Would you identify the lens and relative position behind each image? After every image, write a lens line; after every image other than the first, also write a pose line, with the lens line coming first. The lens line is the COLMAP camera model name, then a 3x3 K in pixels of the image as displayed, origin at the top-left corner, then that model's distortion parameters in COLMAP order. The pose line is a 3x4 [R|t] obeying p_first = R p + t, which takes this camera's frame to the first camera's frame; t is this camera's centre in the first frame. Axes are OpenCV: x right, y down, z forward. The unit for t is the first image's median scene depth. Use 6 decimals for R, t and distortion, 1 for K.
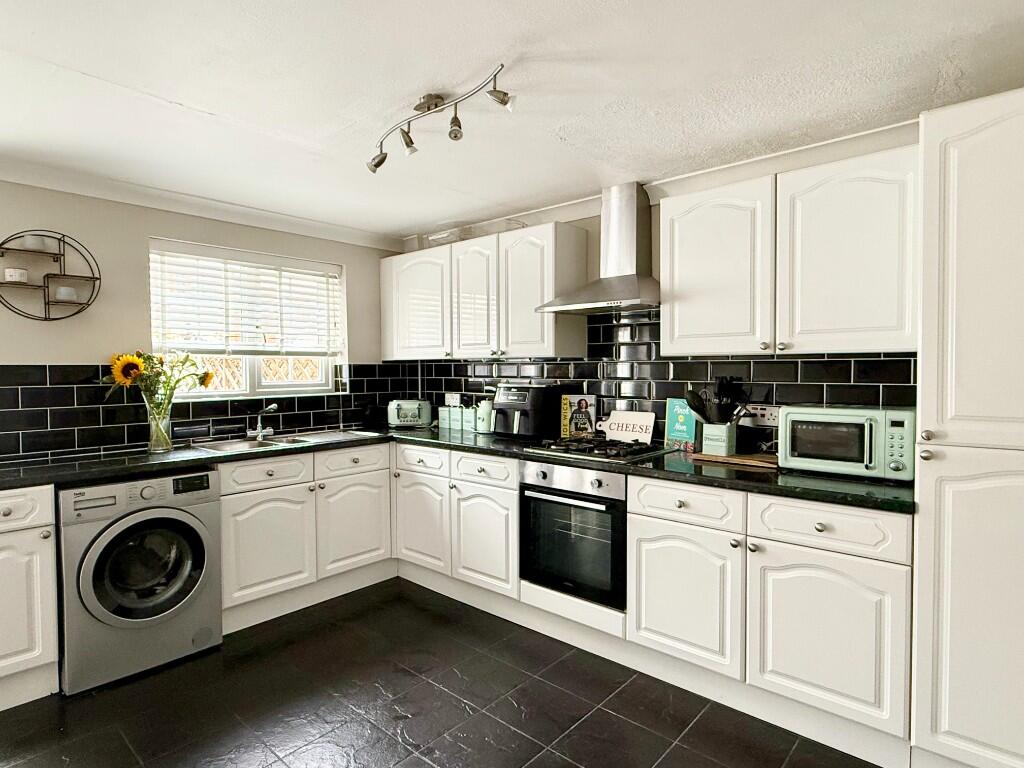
lens RADIAL K [[567.3, 0, 512.0], [0, 567.3, 384.0], [0, 0, 1]] dist [0.004659, 0.000816]
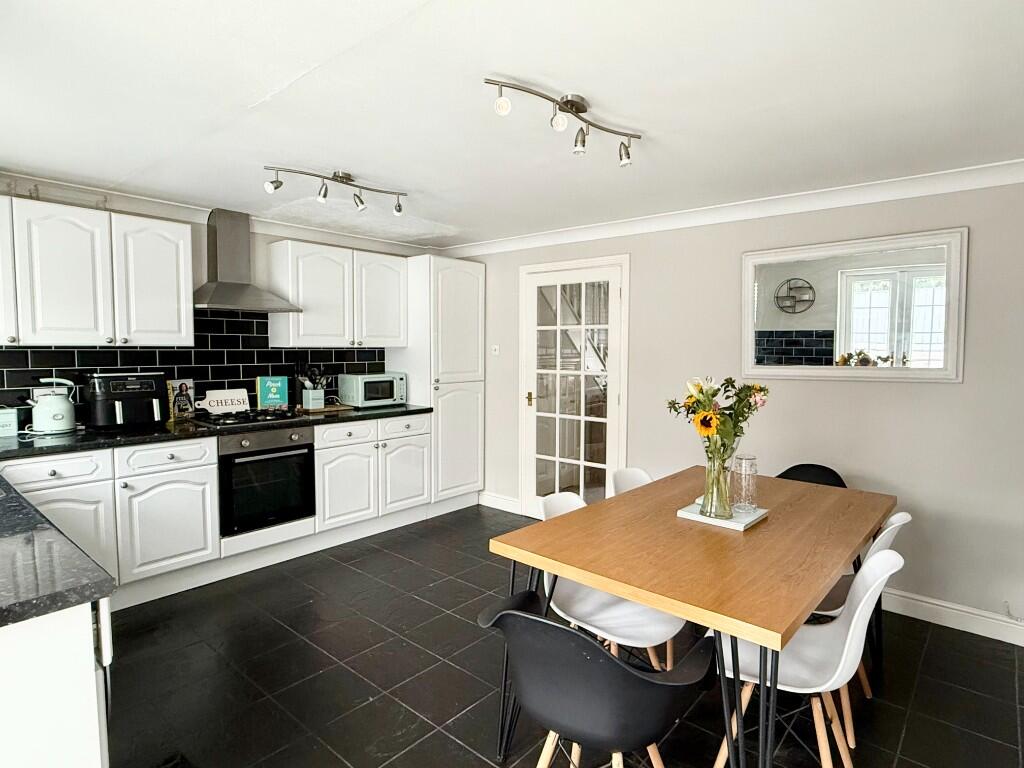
lens RADIAL K [[567.3, 0, 512.0], [0, 567.3, 384.0], [0, 0, 1]] dist [0.004659, 0.000816]
pose [[-0.013064, -0.065291, 0.997781, -1.156359], [0.021871, 0.997609, 0.065566, -0.035724], [-0.999675, 0.022679, -0.011604, 0.421421]]
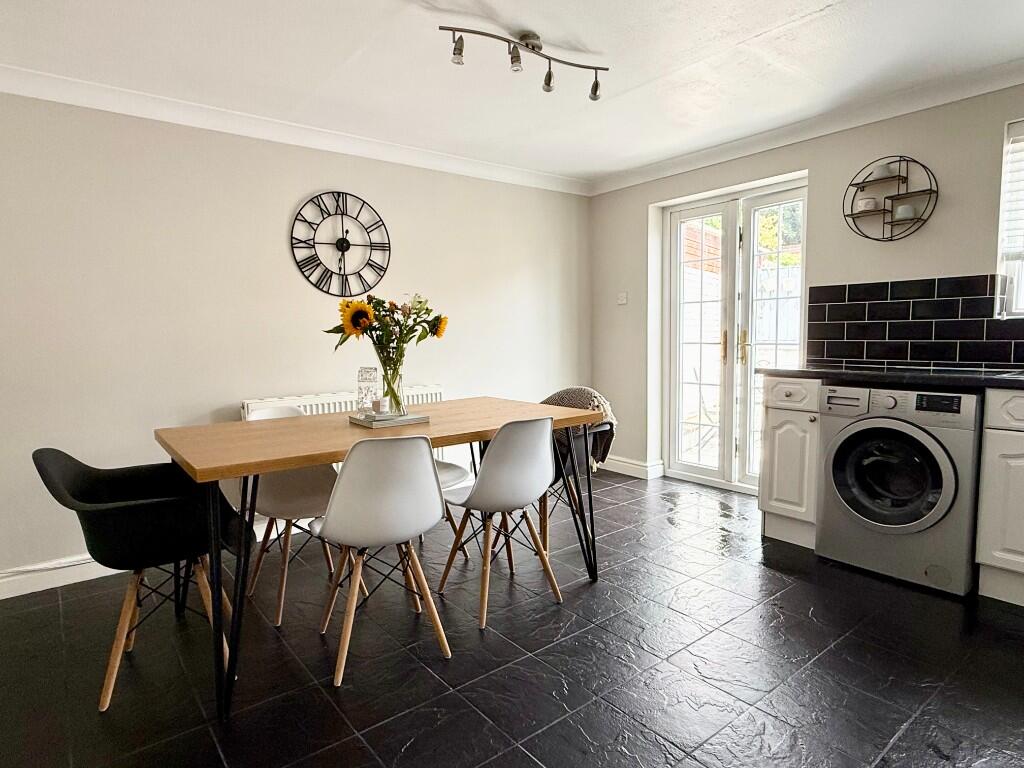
lens RADIAL K [[586.2, 0, 512.0], [0, 586.2, 384.0], [0, 0, 1]] dist [-0.000035, 0.000000]
pose [[-0.168617, 0.094585, -0.981133, 0.420331], [-0.011307, 0.995134, 0.097878, 0.058852], [0.985617, 0.027598, -0.166727, 0.460596]]
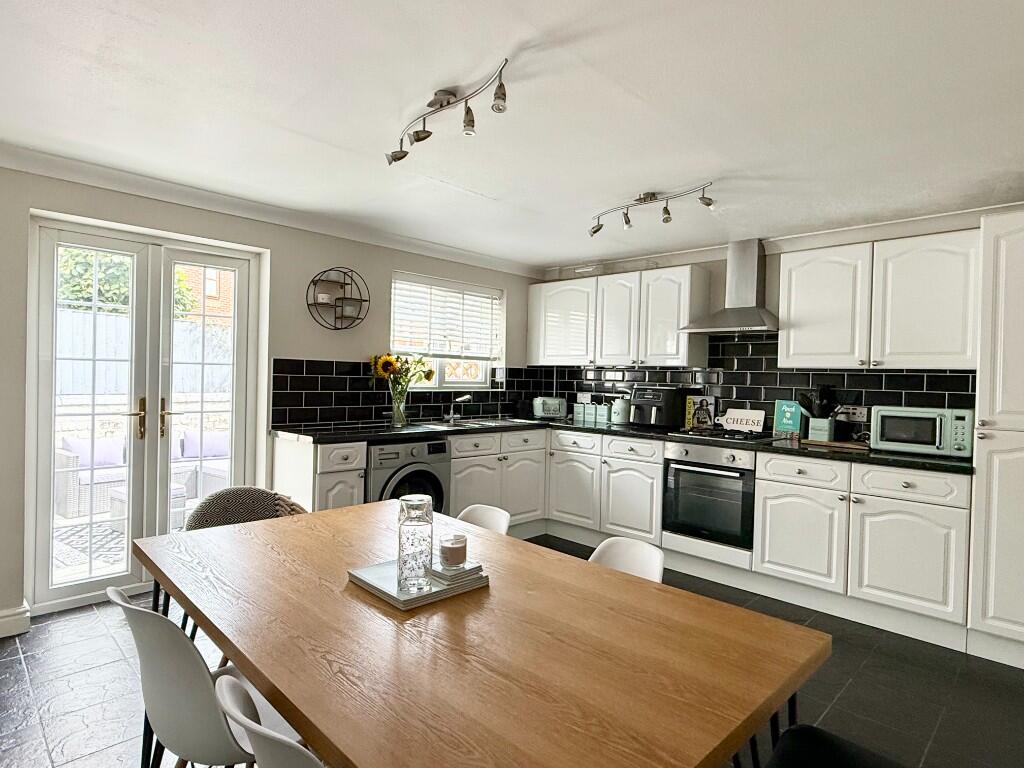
lens RADIAL K [[567.3, 0, 512.0], [0, 567.3, 384.0], [0, 0, 1]] dist [0.004659, 0.000816]
pose [[0.998324, 0.031493, -0.048562, -0.293494], [-0.032303, 0.999350, -0.015994, 0.030697], [0.048027, 0.017536, 0.998692, -0.375857]]
